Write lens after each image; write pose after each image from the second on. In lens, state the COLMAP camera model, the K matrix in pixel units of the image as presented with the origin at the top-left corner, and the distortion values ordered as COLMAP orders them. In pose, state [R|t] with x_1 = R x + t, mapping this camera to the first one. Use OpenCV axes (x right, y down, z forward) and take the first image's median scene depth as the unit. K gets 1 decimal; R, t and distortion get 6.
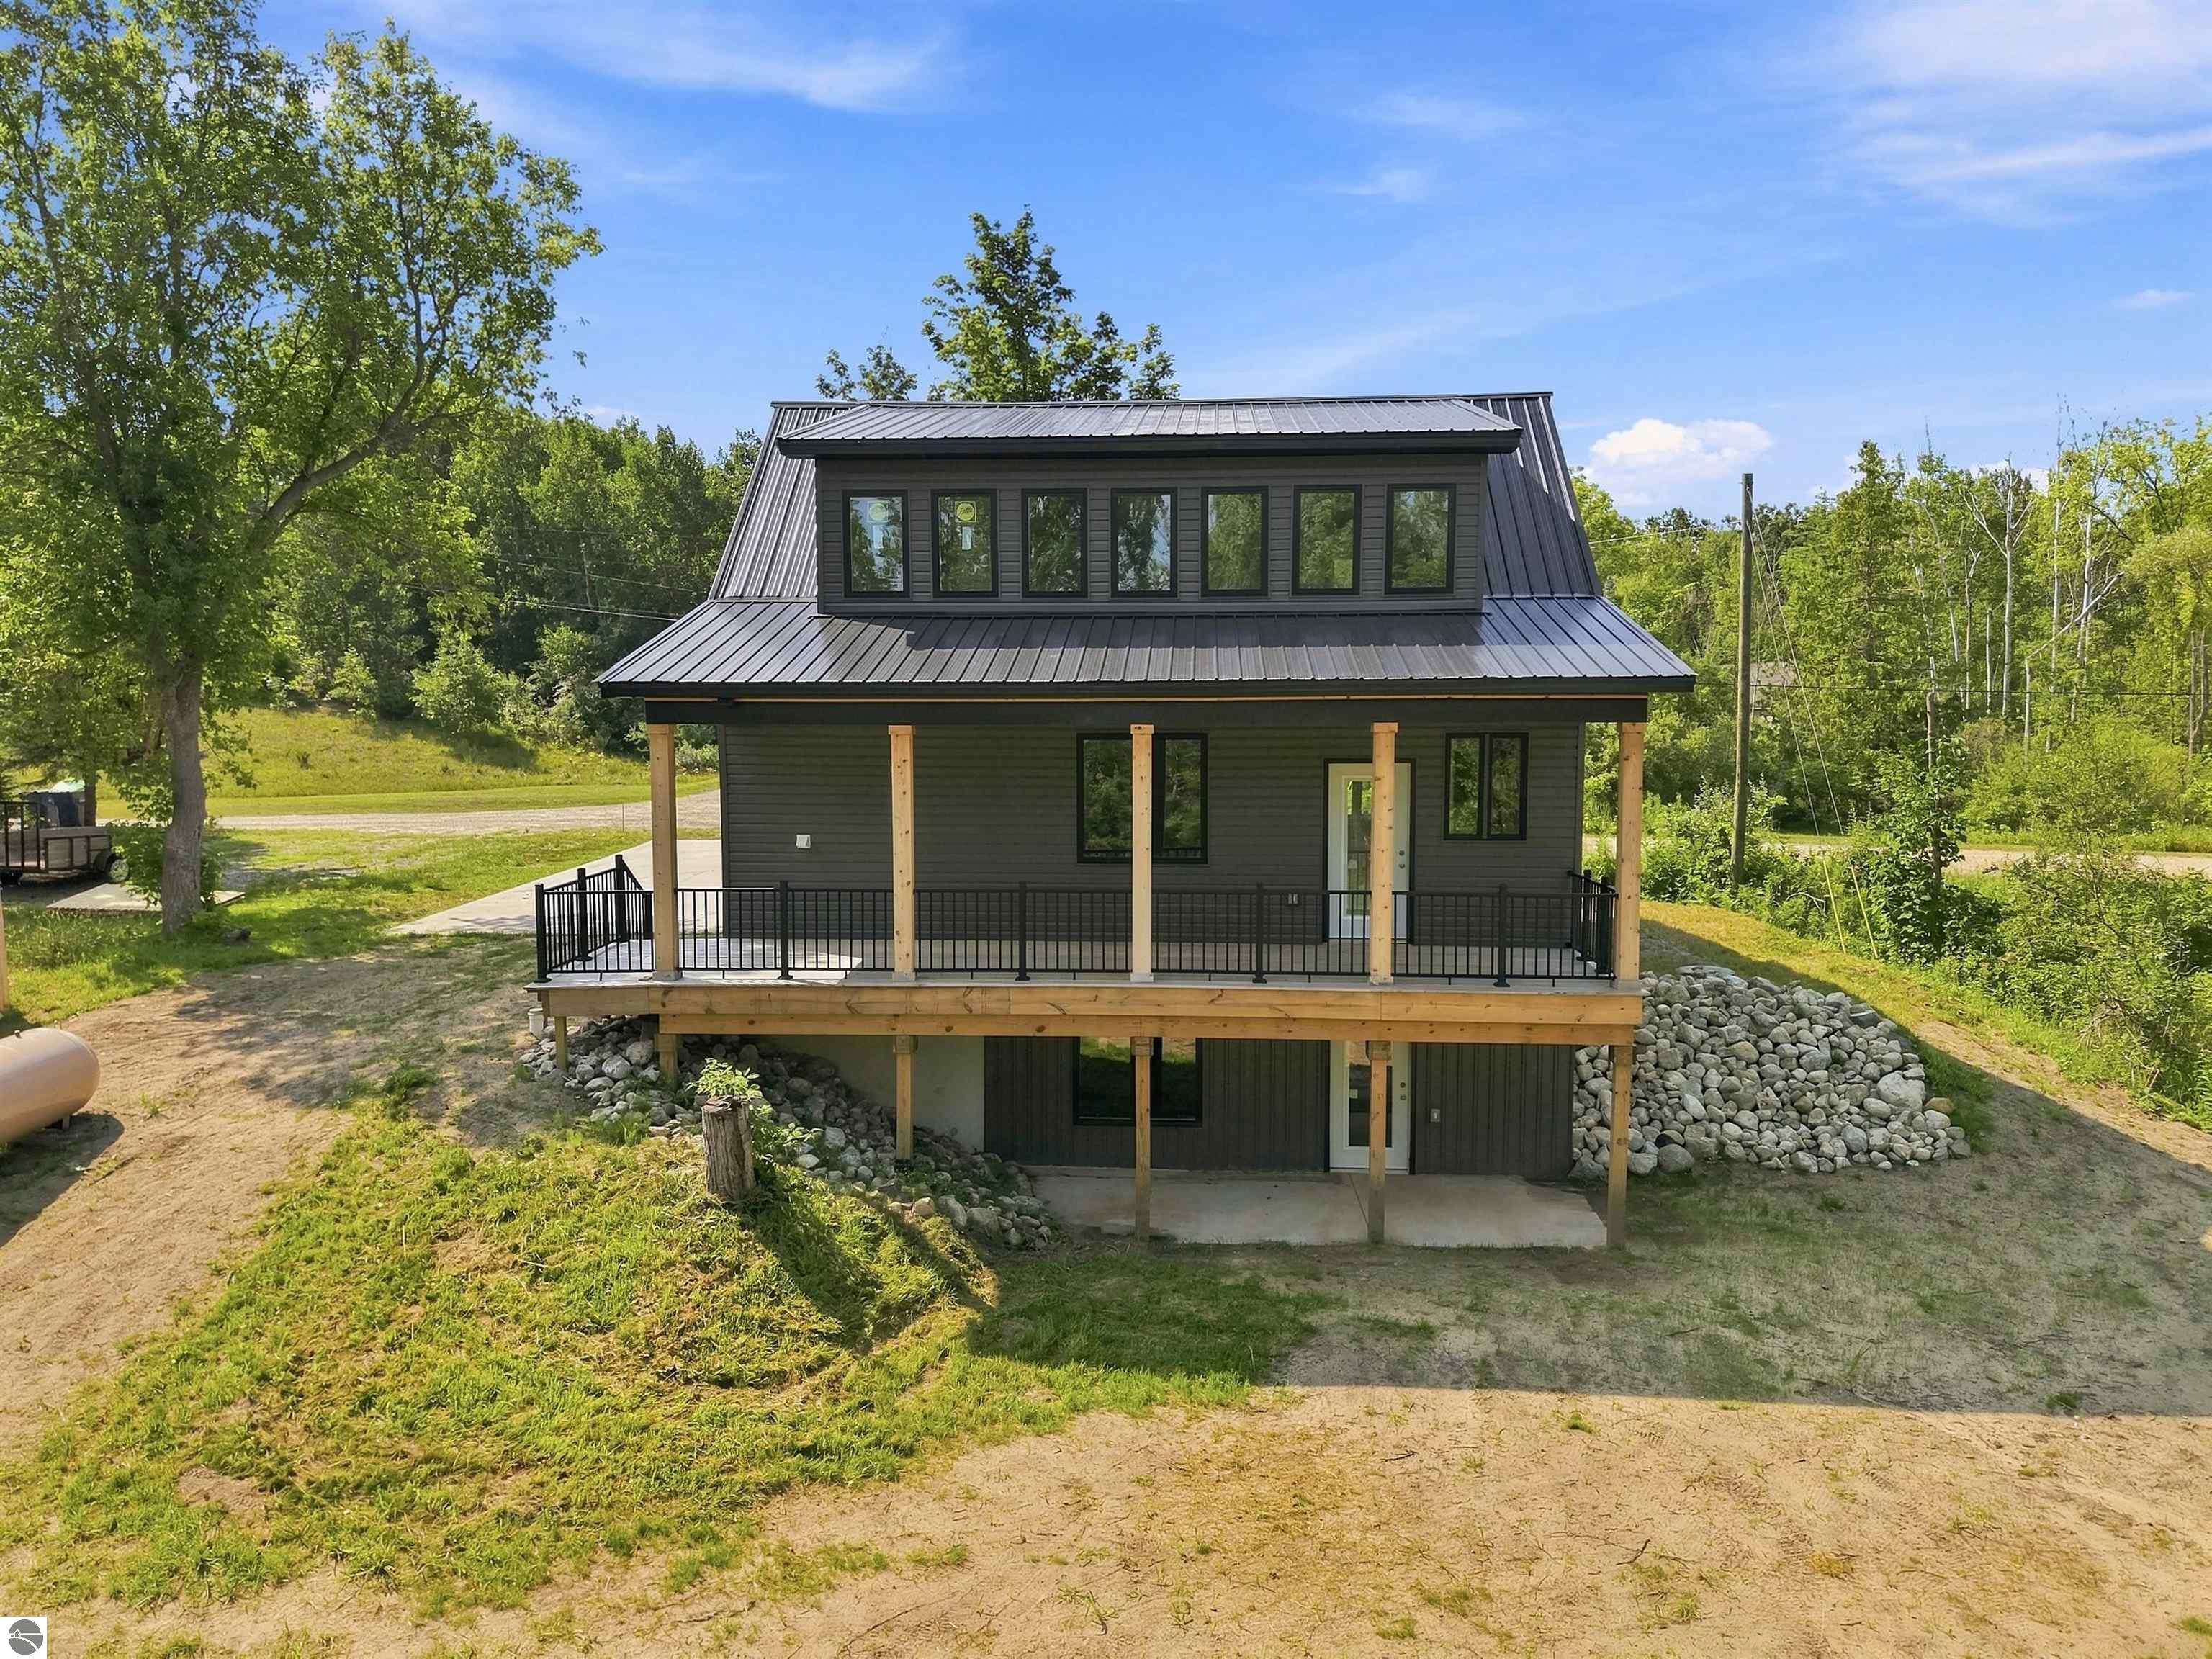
lens RADIAL K [[1492.8, 0, 1106.0], [0, 1492.8, 829.5], [0, 0, 1]] dist [0.027924, -0.025589]
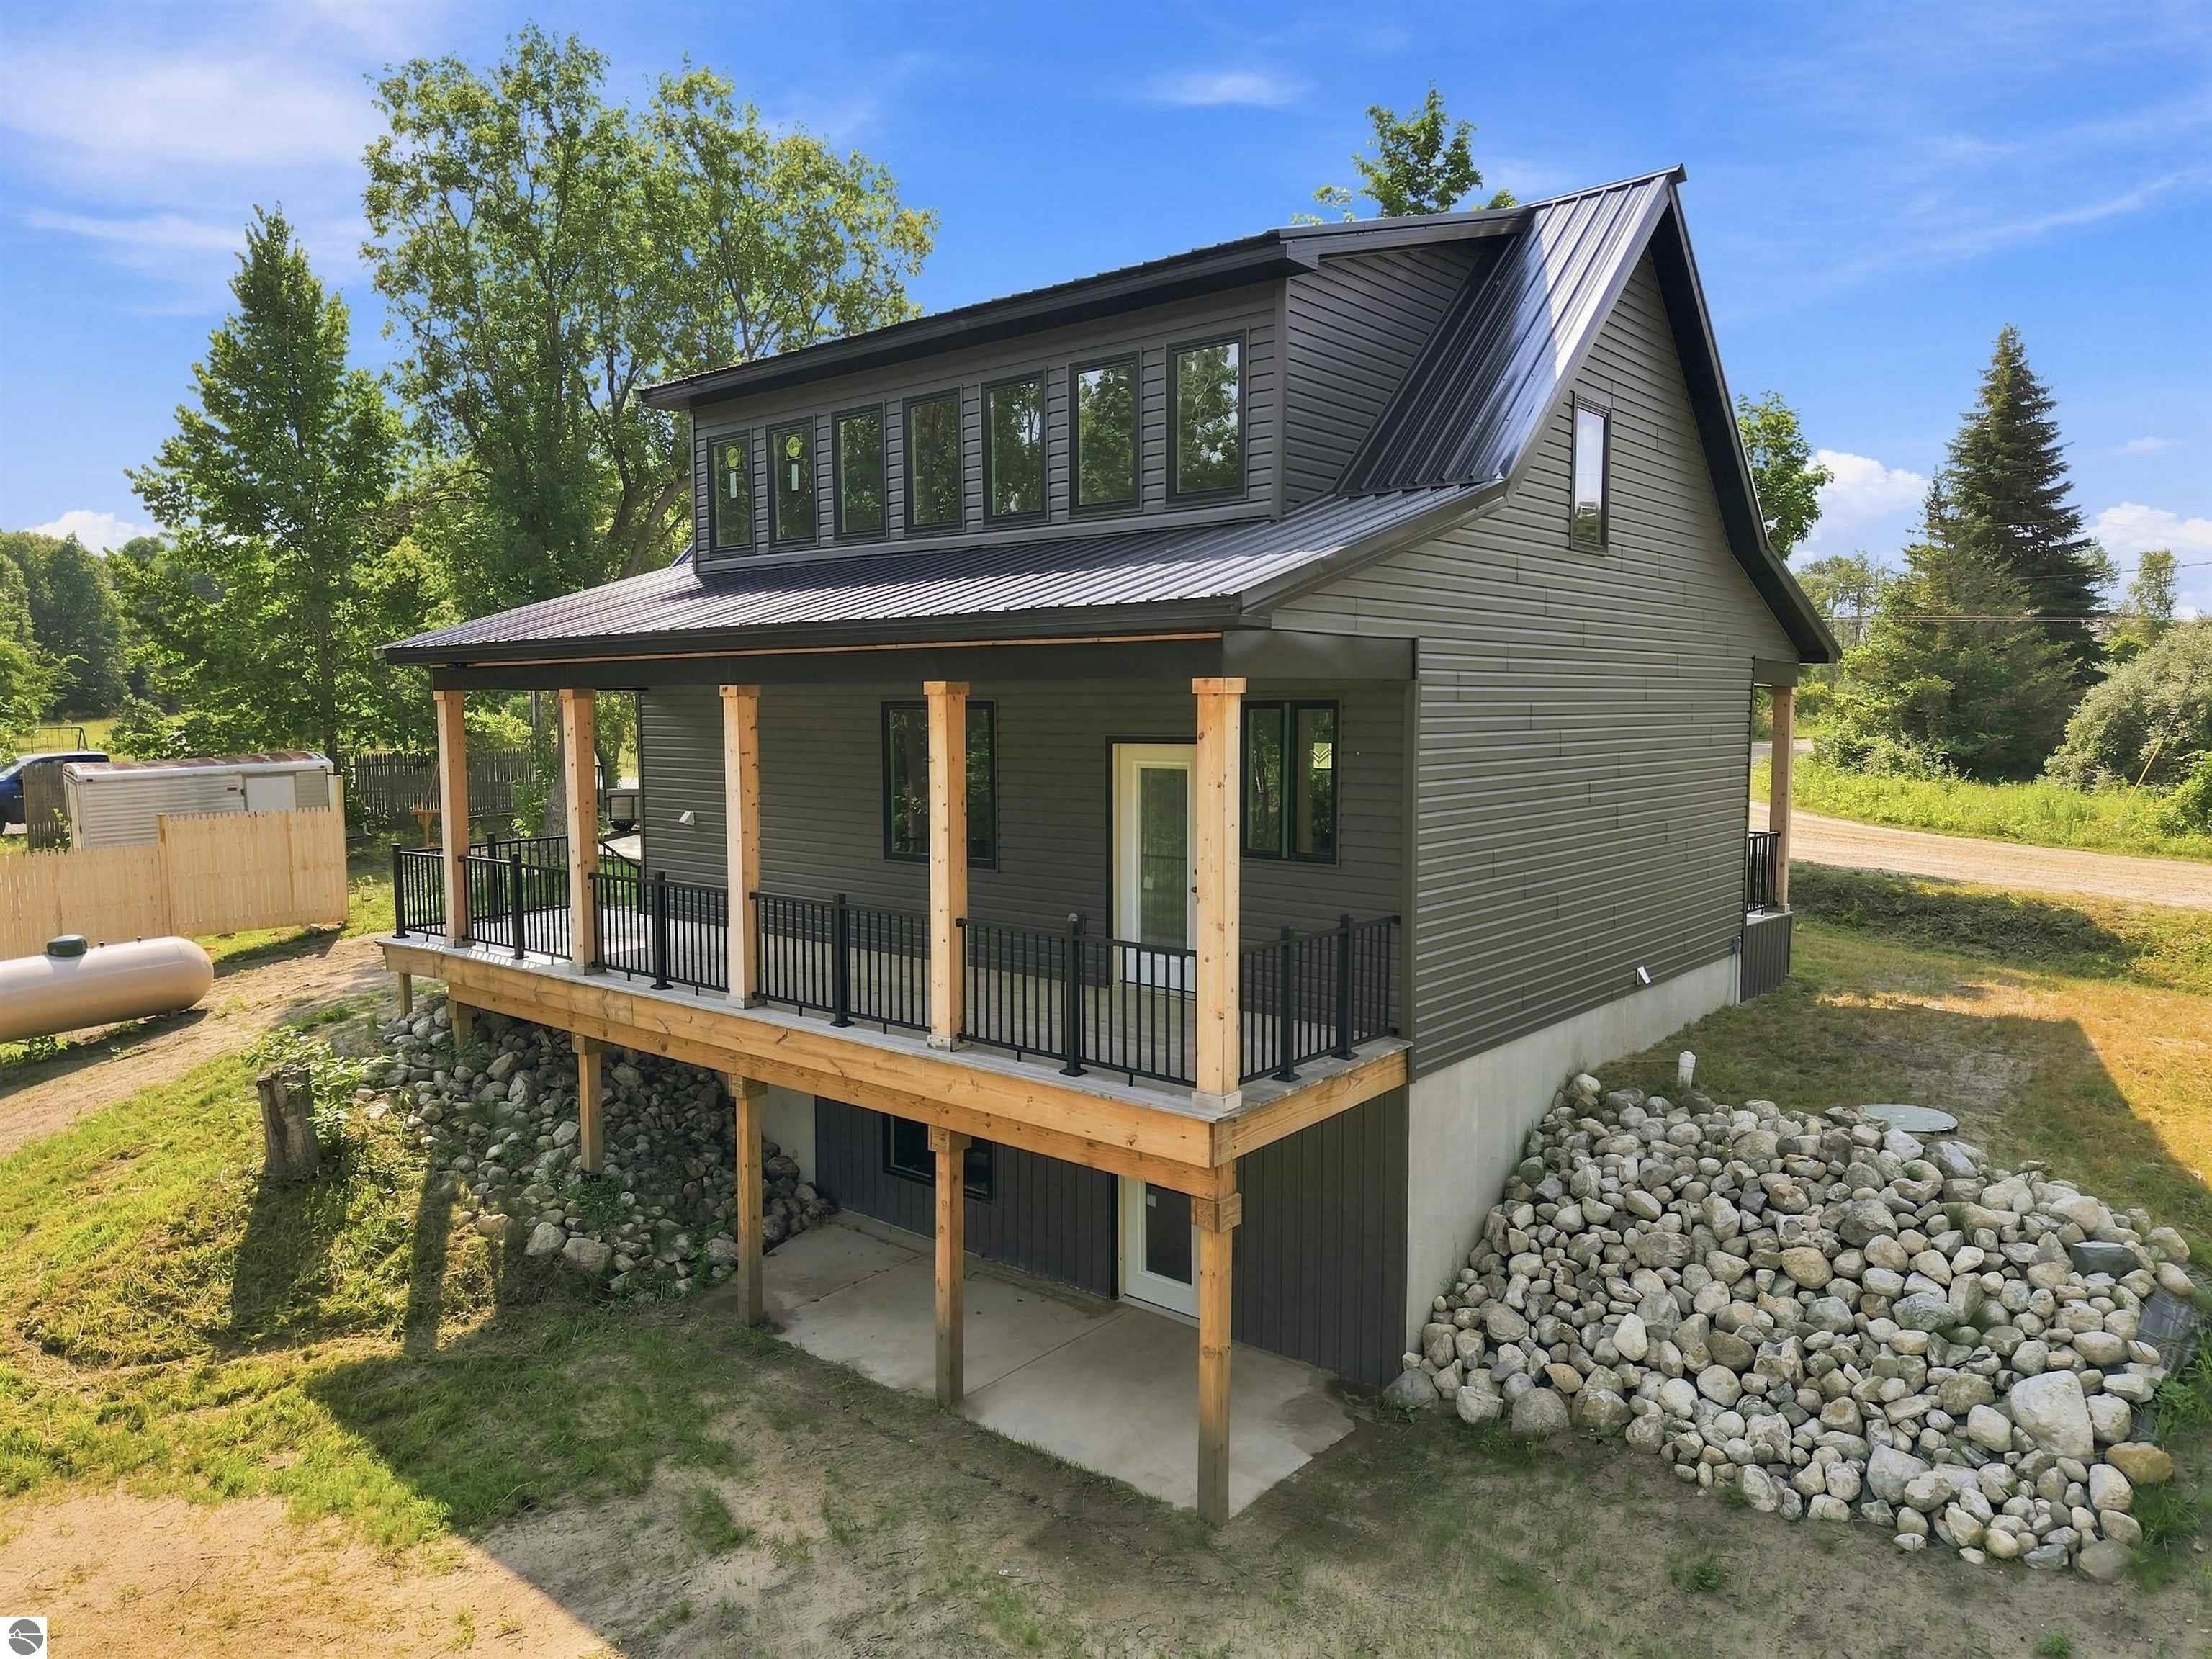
lens RADIAL K [[1492.8, 0, 1106.0], [0, 1492.8, 829.5], [0, 0, 1]] dist [0.027924, -0.025589]
pose [[0.796628, 0.049753, -0.602419, 0.600286], [-0.045687, 0.998712, 0.022067, -0.017905], [0.602741, 0.009943, 0.797875, 0.425440]]
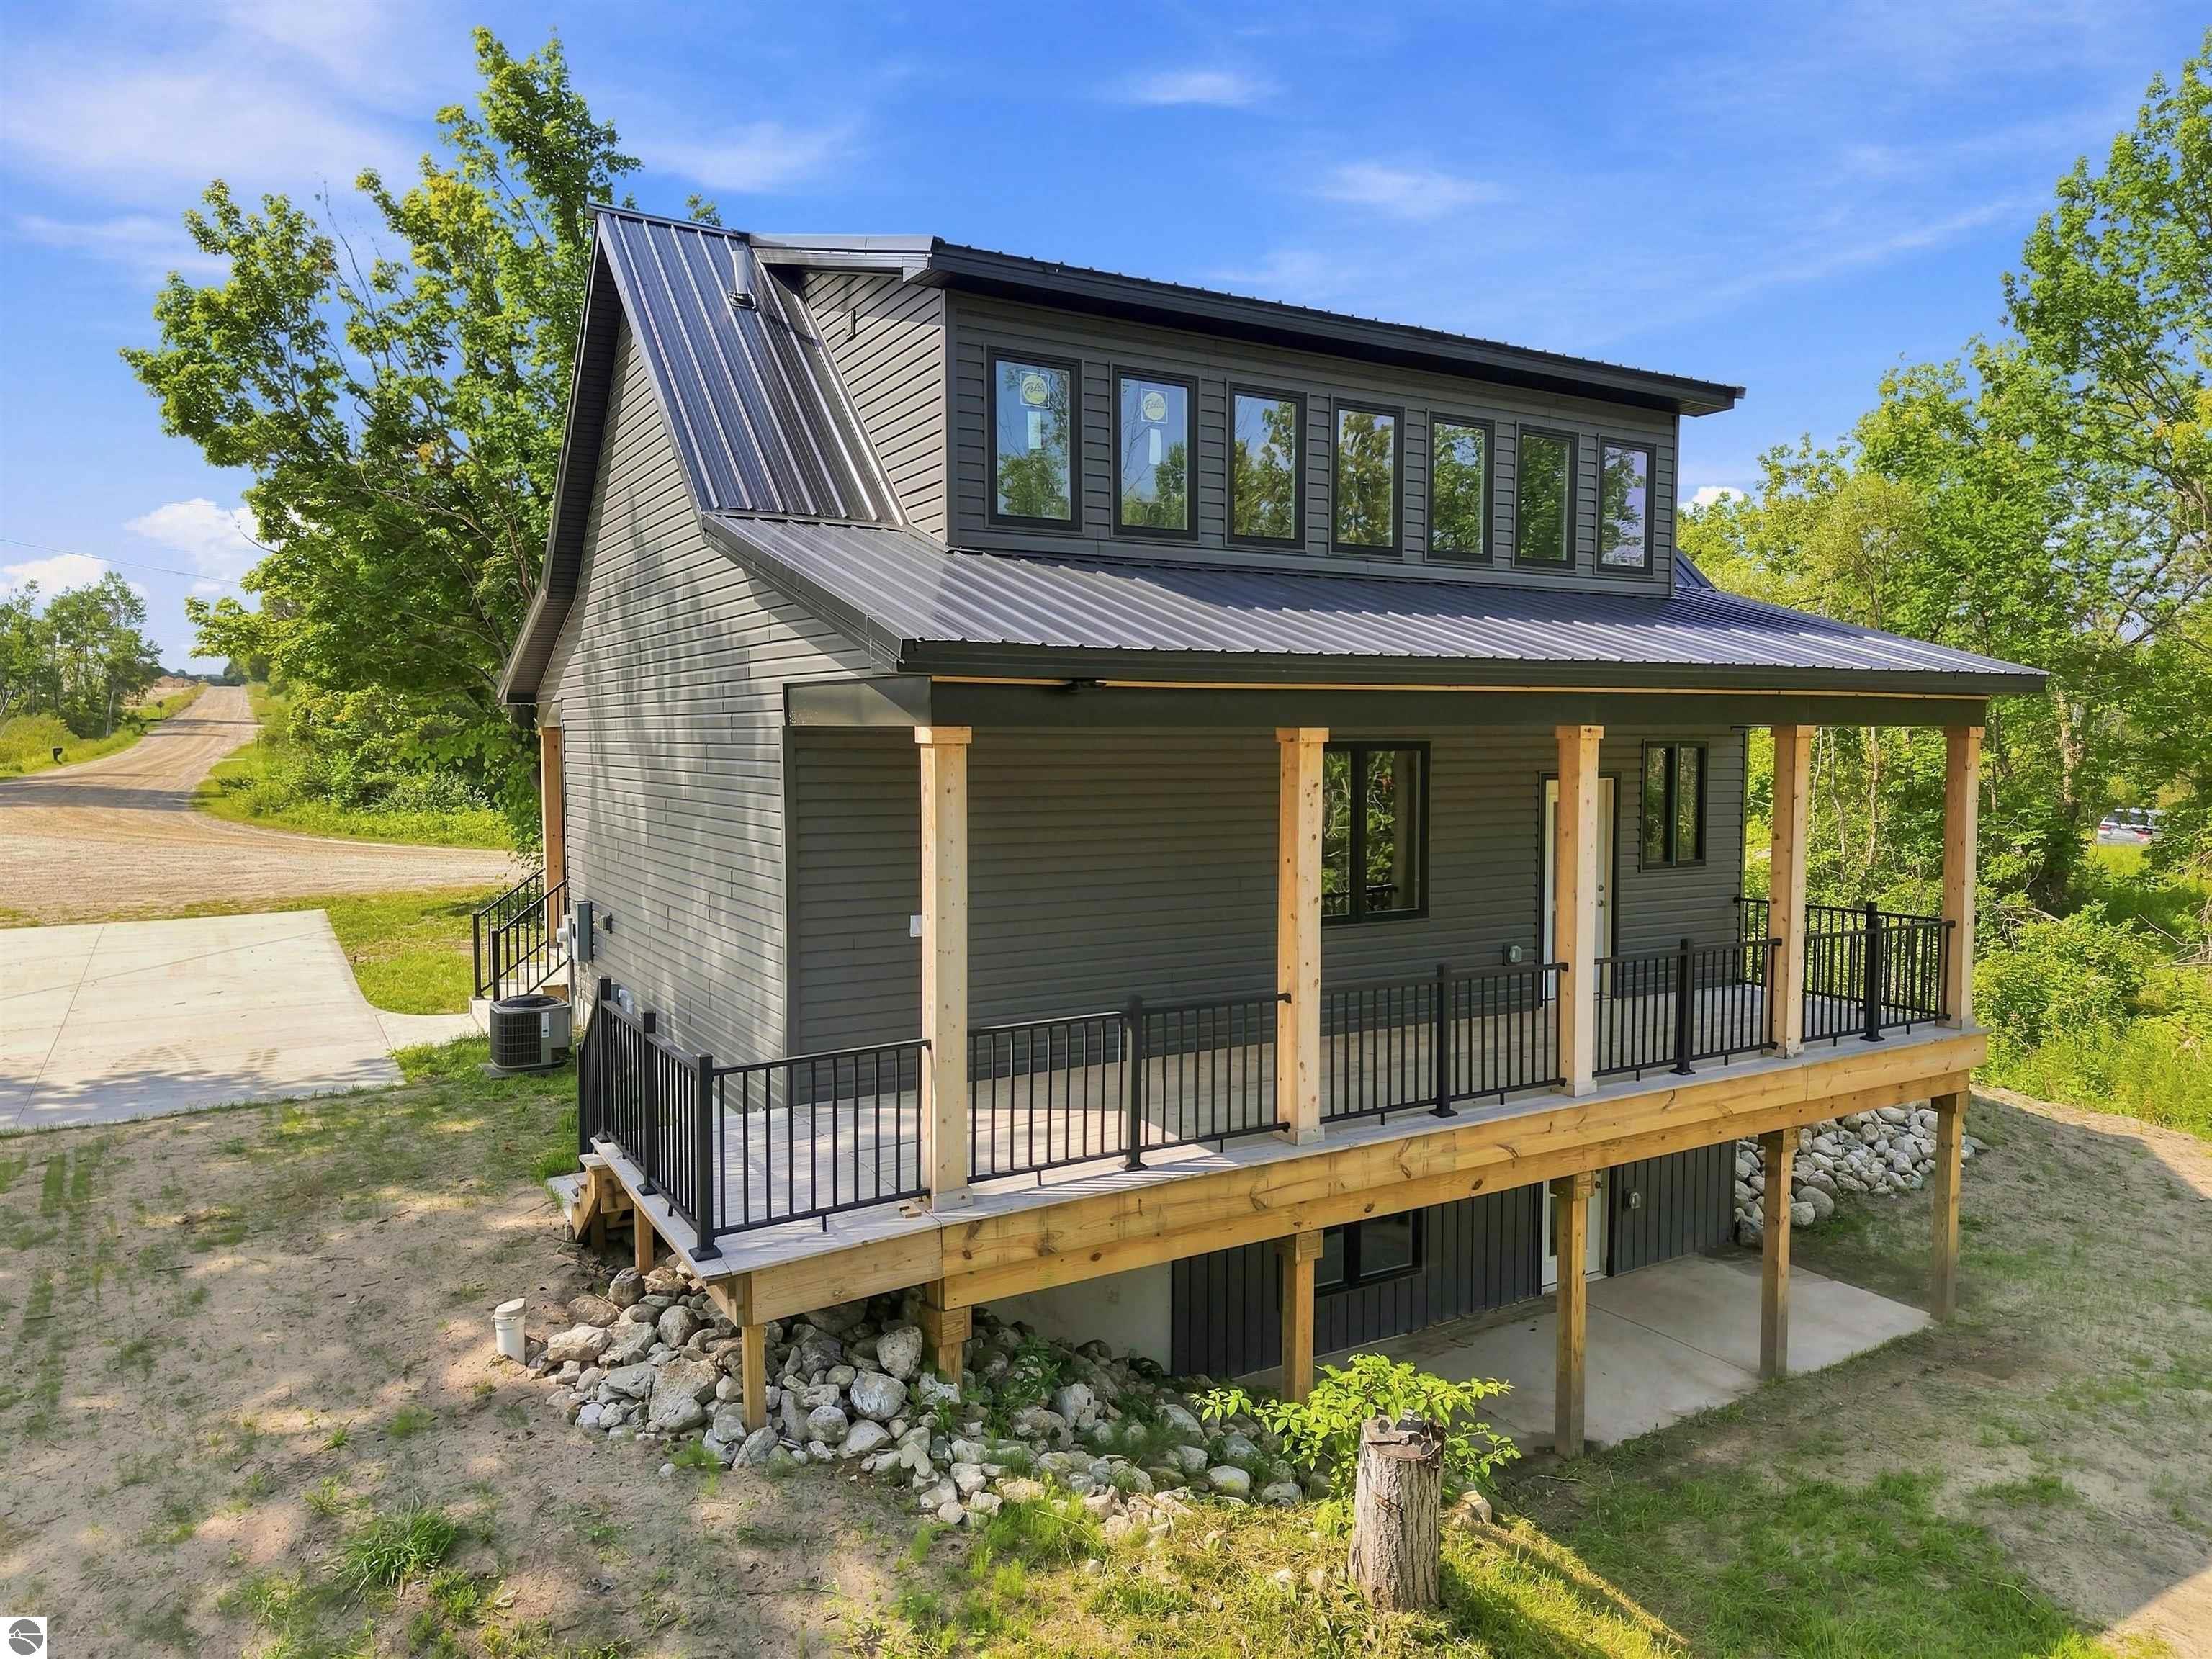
lens RADIAL K [[1492.8, 0, 1106.0], [0, 1492.8, 829.5], [0, 0, 1]] dist [0.027924, -0.025589]
pose [[0.825237, -0.036600, 0.563599, -0.501763], [0.046256, 0.998926, -0.002860, -0.027346], [-0.562889, 0.028430, 0.826044, 0.484727]]
